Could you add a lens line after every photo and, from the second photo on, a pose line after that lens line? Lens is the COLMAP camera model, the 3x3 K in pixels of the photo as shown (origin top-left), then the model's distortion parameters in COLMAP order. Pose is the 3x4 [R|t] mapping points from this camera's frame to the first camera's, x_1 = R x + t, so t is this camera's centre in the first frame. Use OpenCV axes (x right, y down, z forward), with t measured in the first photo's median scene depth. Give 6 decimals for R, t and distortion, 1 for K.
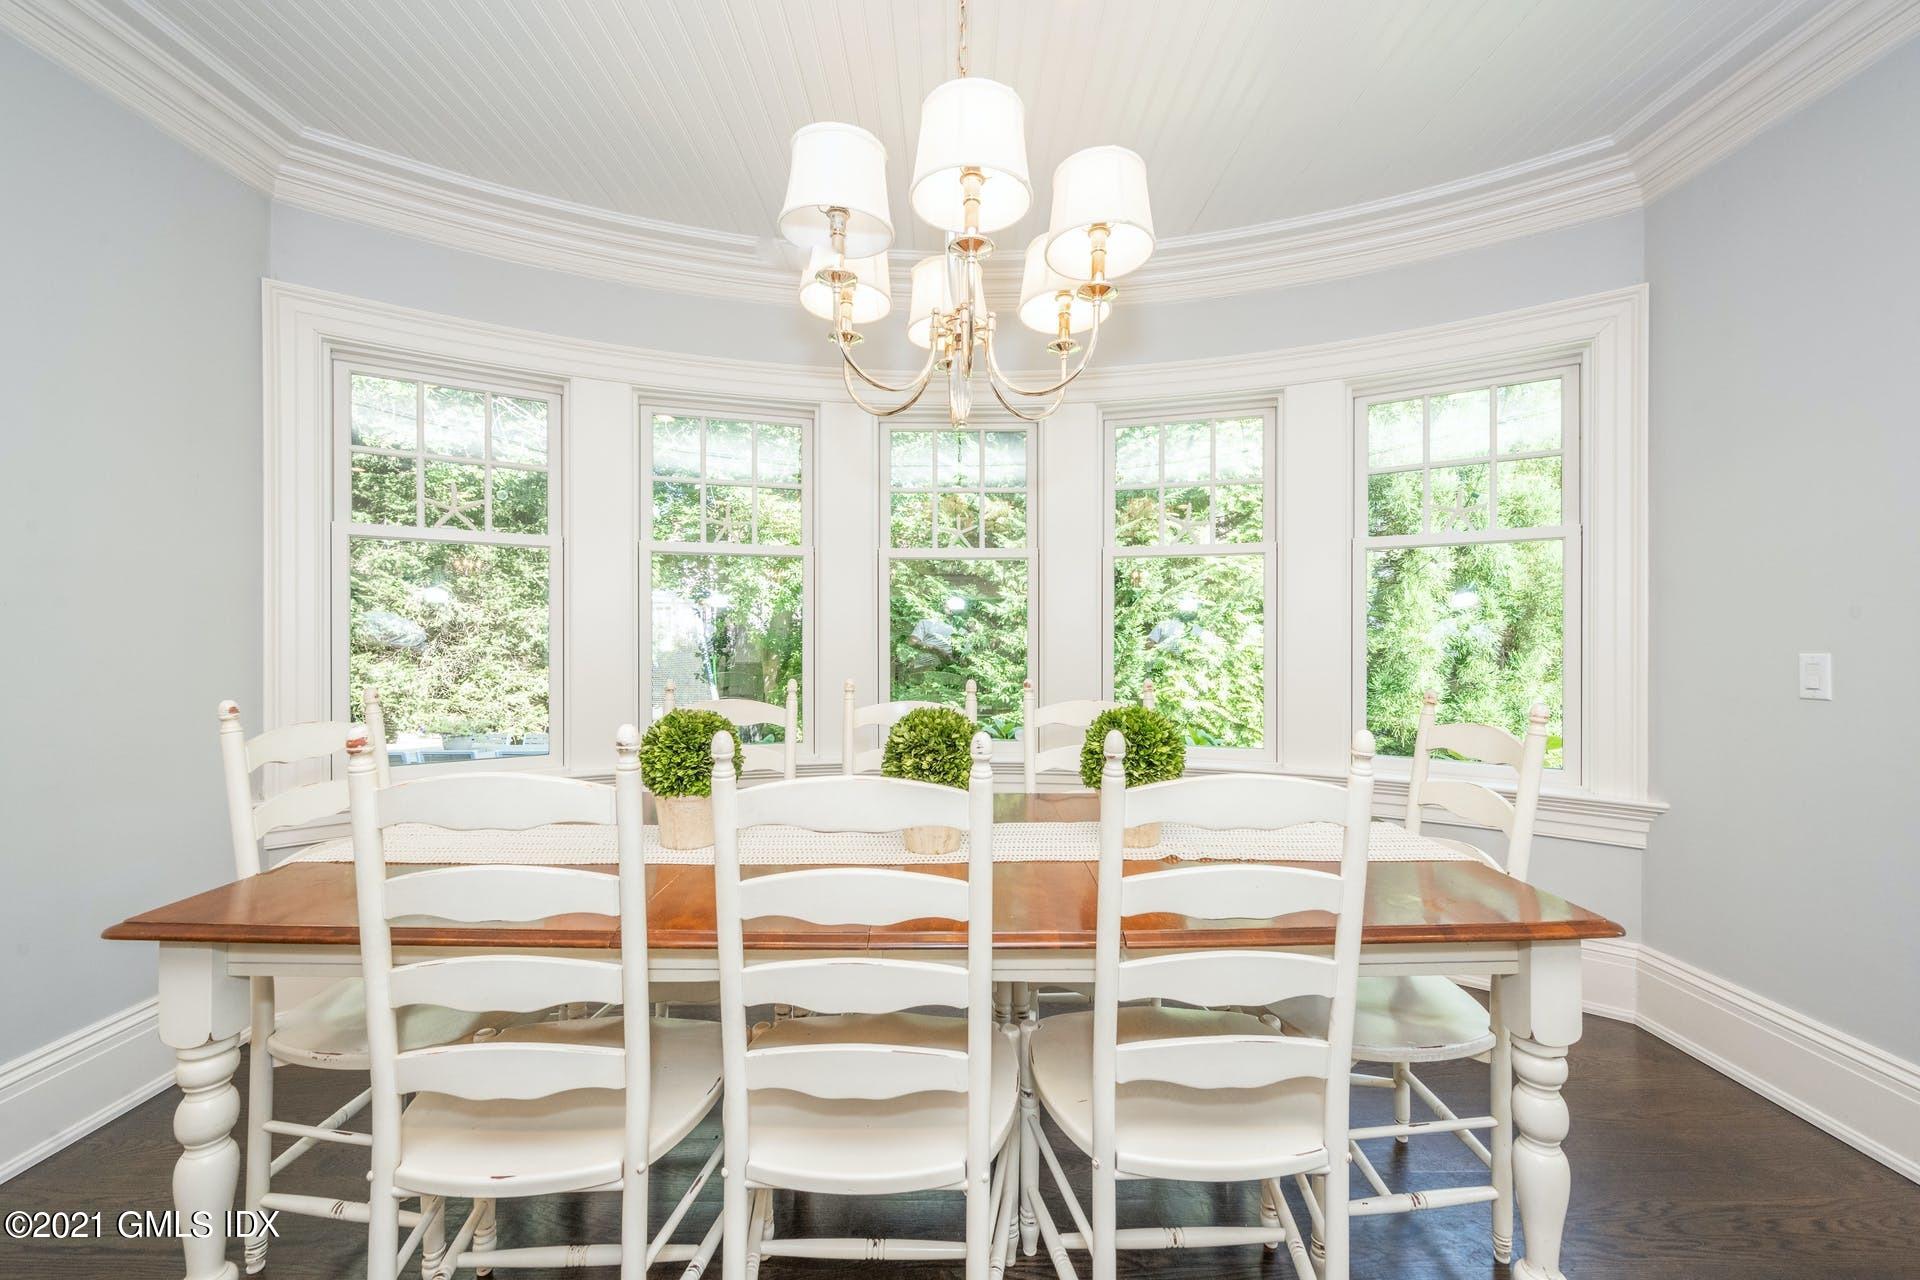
lens RADIAL K [[776.4, 0, 958.1], [0, 776.4, 634.0], [0, 0, 1]] dist [0.002403, 0.000110]
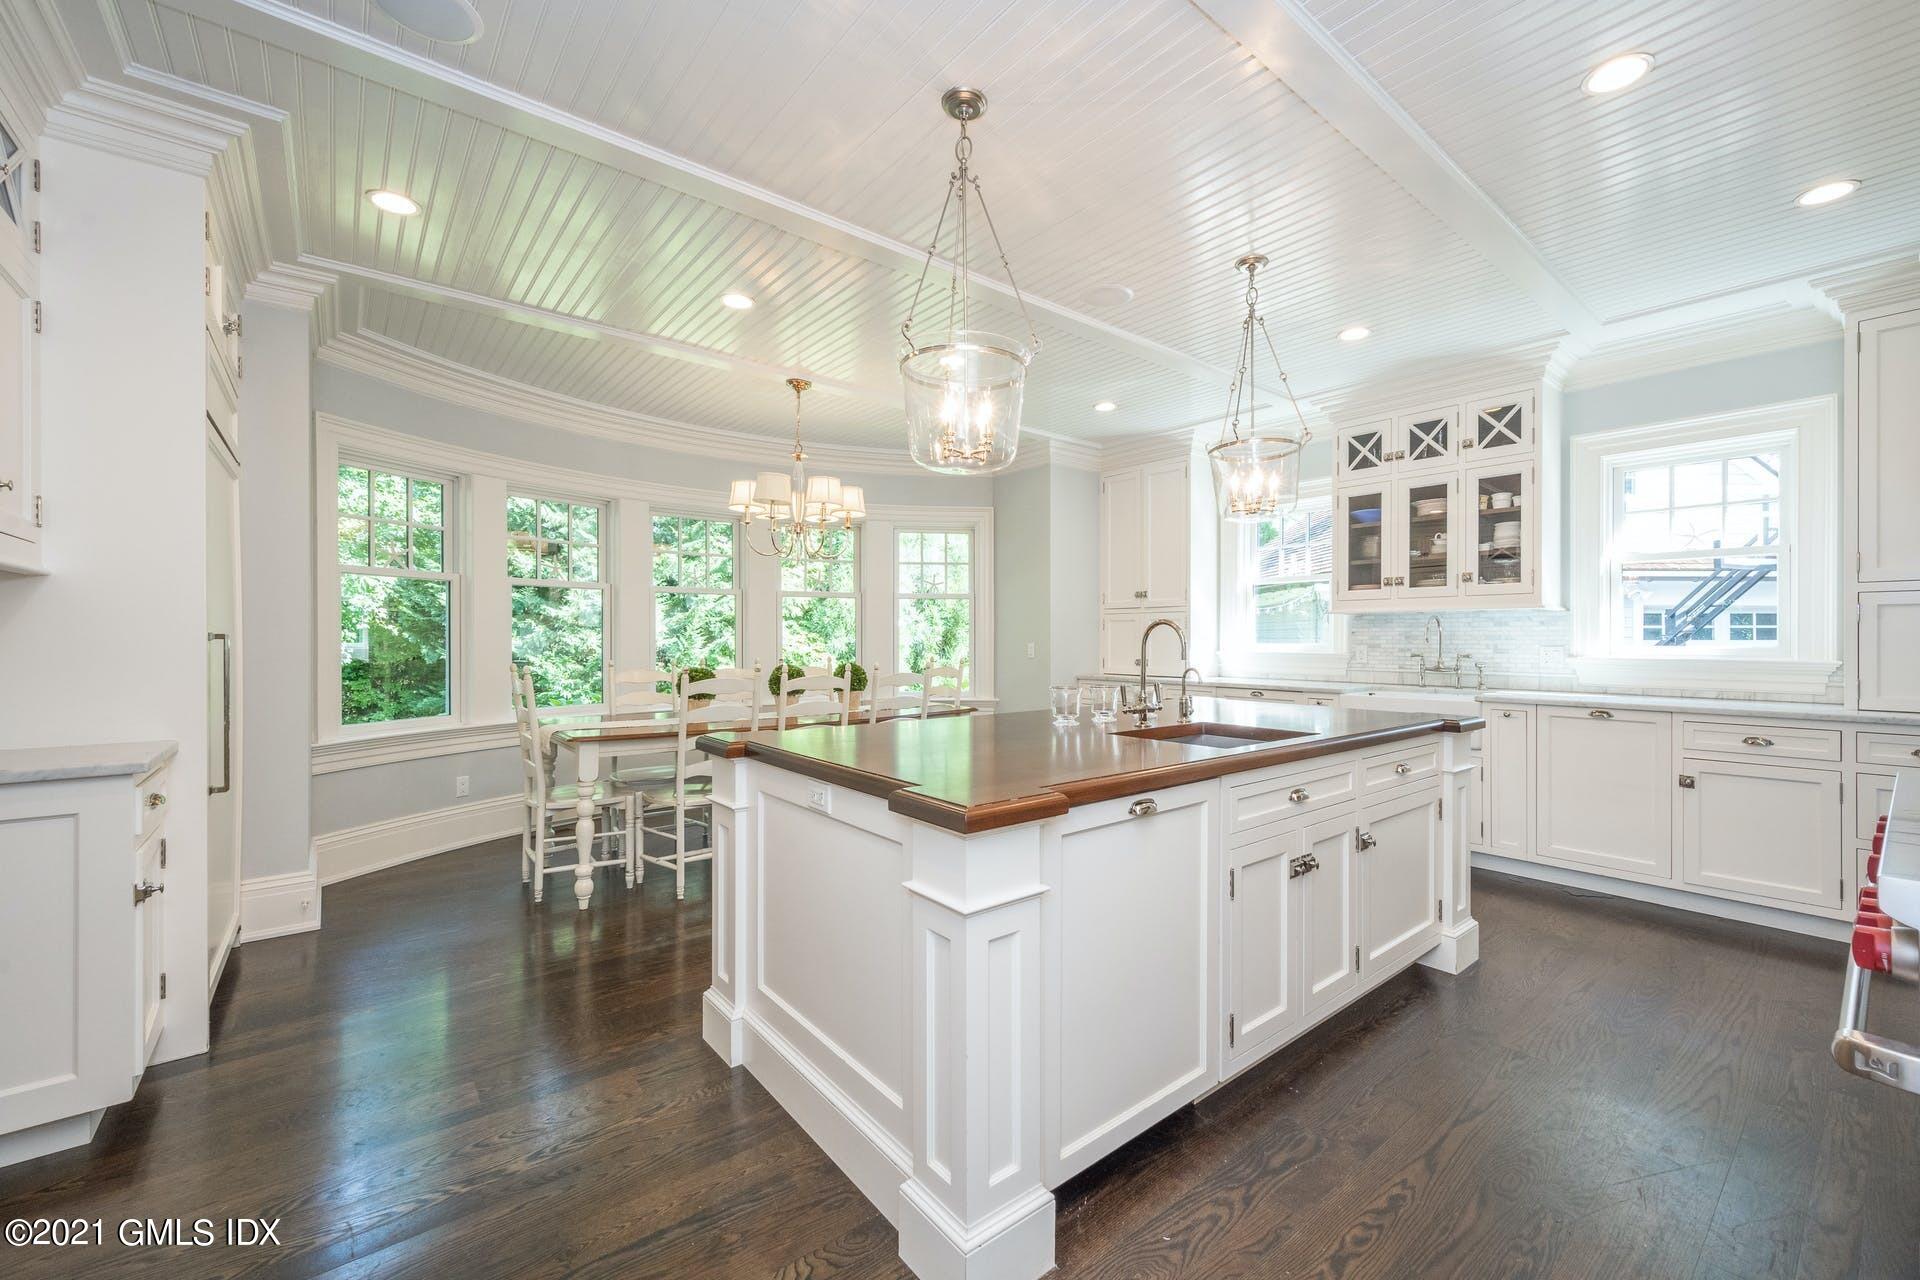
lens RADIAL K [[776.4, 0, 971.8], [0, 776.4, 637.3], [0, 0, 1]] dist [0.002403, 0.000110]
pose [[0.791543, -0.000006, 0.611113, -0.168521], [-0.001604, 0.999997, 0.002088, -0.000446], [-0.611111, -0.002633, 0.791540, -0.222514]]
